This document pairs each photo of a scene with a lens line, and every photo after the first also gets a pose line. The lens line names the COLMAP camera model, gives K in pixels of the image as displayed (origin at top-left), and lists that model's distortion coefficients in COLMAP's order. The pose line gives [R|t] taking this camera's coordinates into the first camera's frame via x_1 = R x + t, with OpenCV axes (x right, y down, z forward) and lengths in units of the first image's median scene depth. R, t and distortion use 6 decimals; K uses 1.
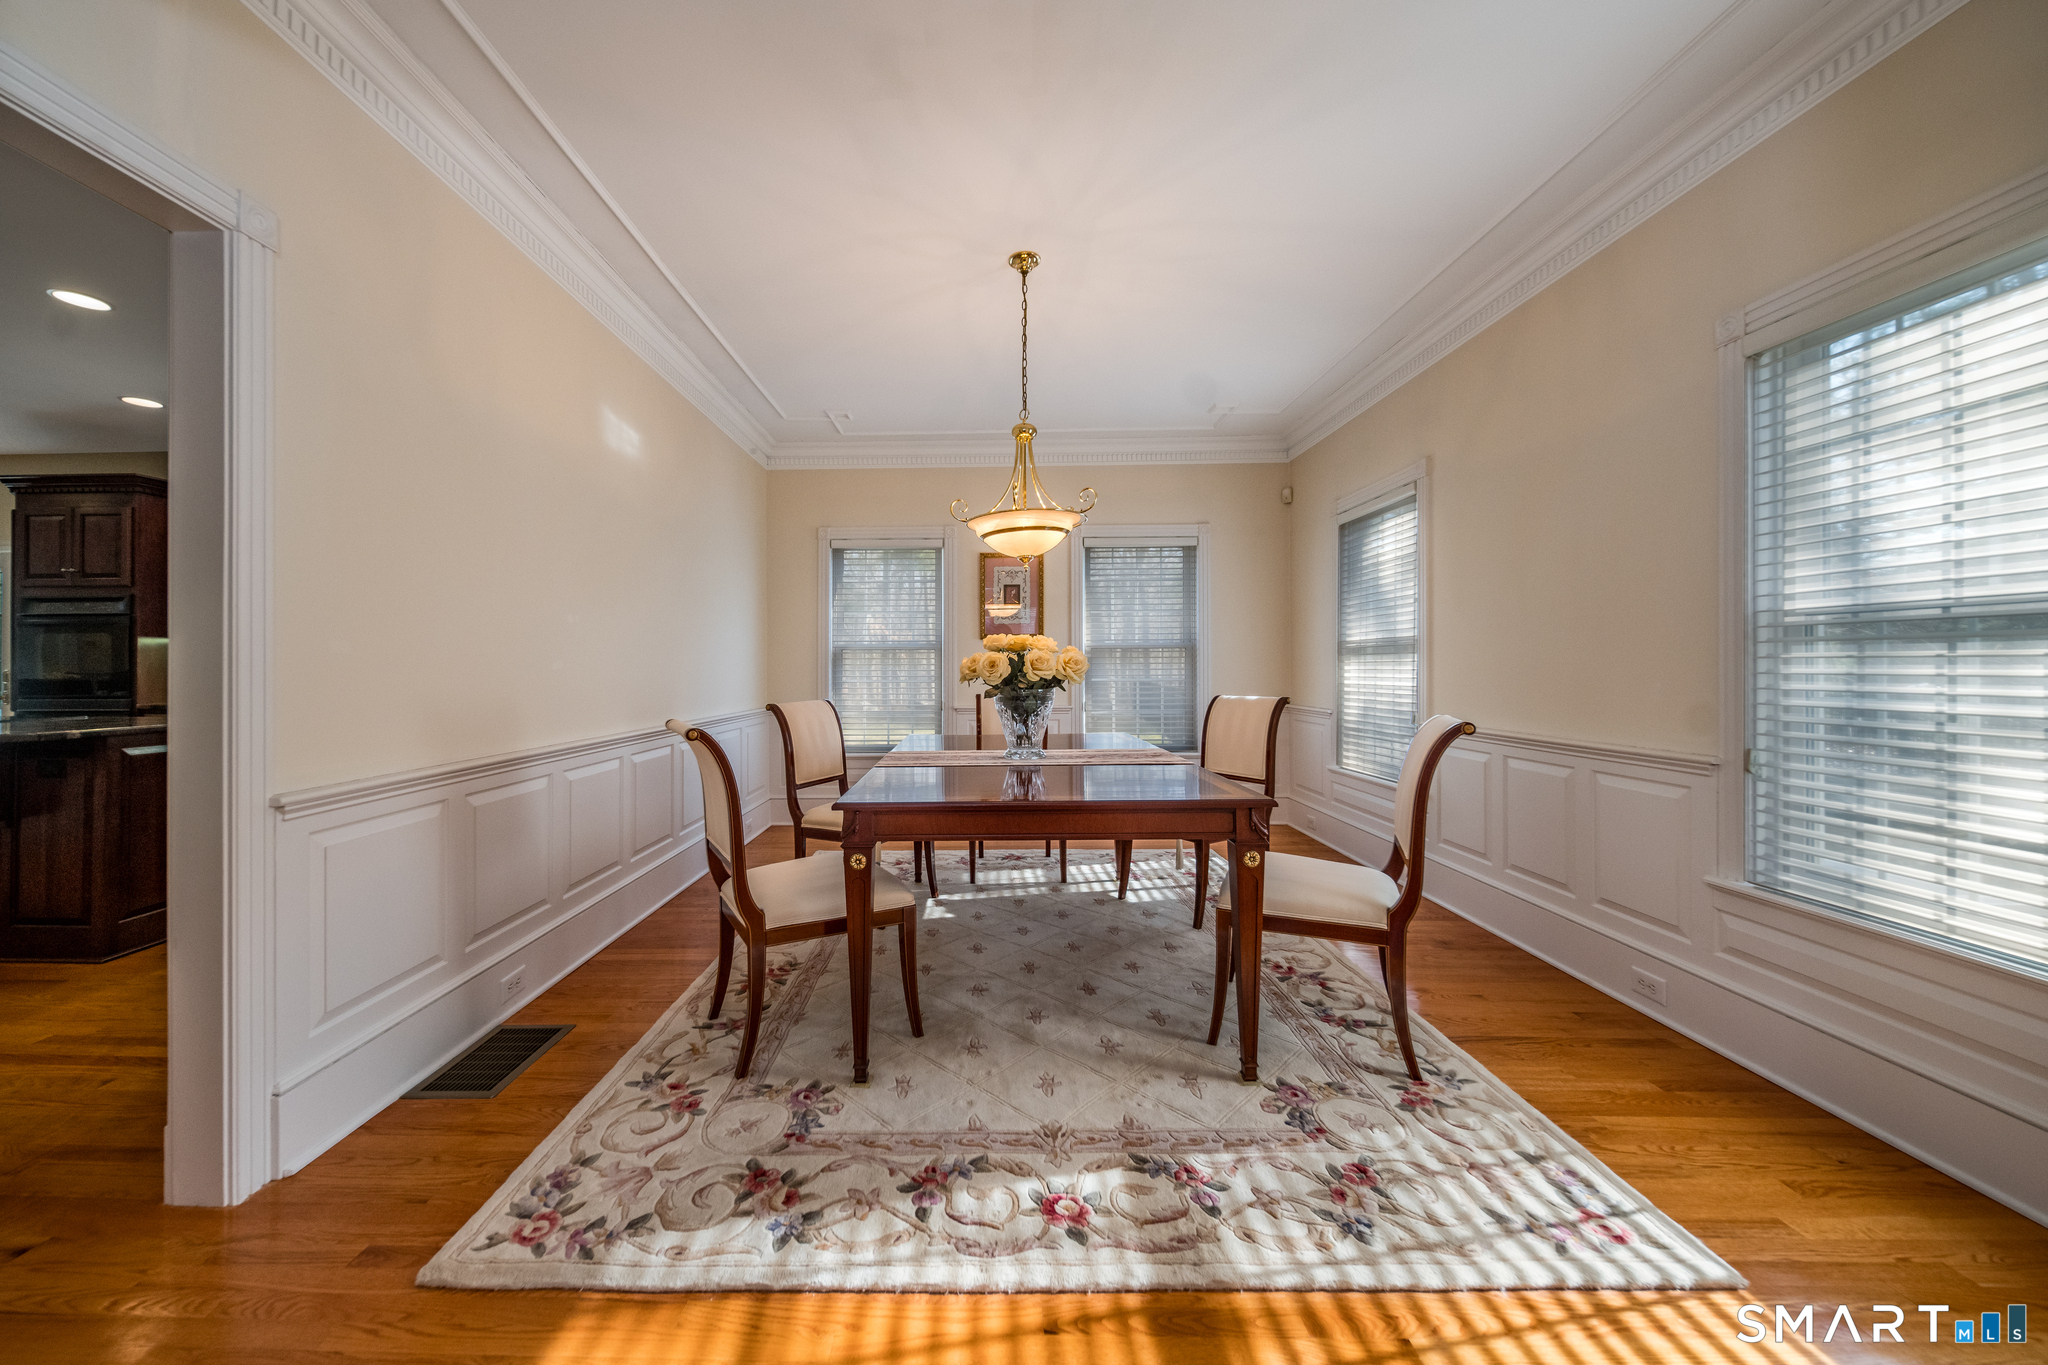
lens RADIAL K [[758.7, 0, 966.2], [0, 758.7, 673.7], [0, 0, 1]] dist [-0.000018, -0.000211]
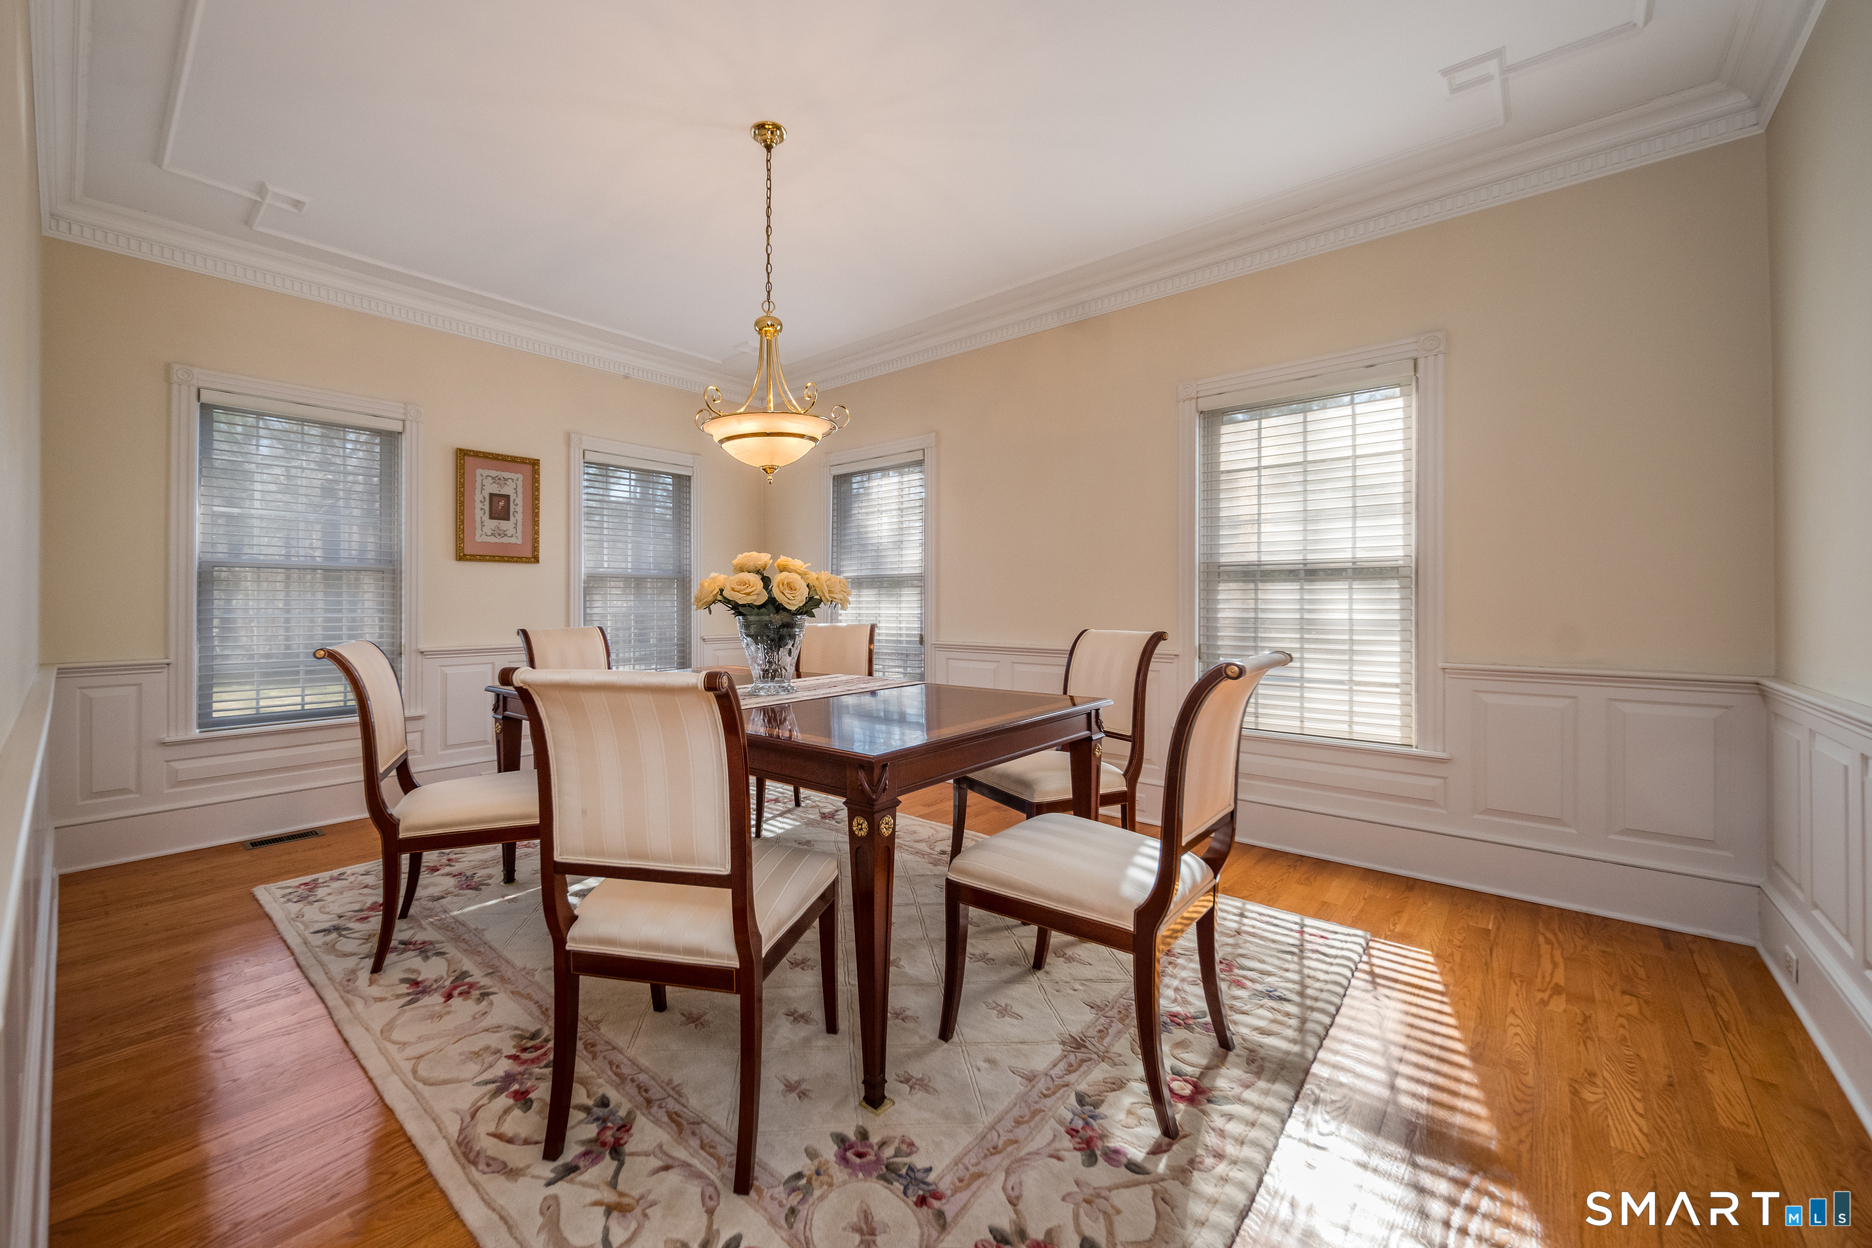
lens RADIAL K [[740.5, 0, 881.9], [0, 740.5, 610.7], [0, 0, 1]] dist [0.000077, 0.000055]
pose [[0.655579, -0.005358, 0.755107, -0.495625], [0.004951, 0.999984, 0.002798, 0.012216], [-0.755110, 0.001904, 0.655595, 0.334584]]
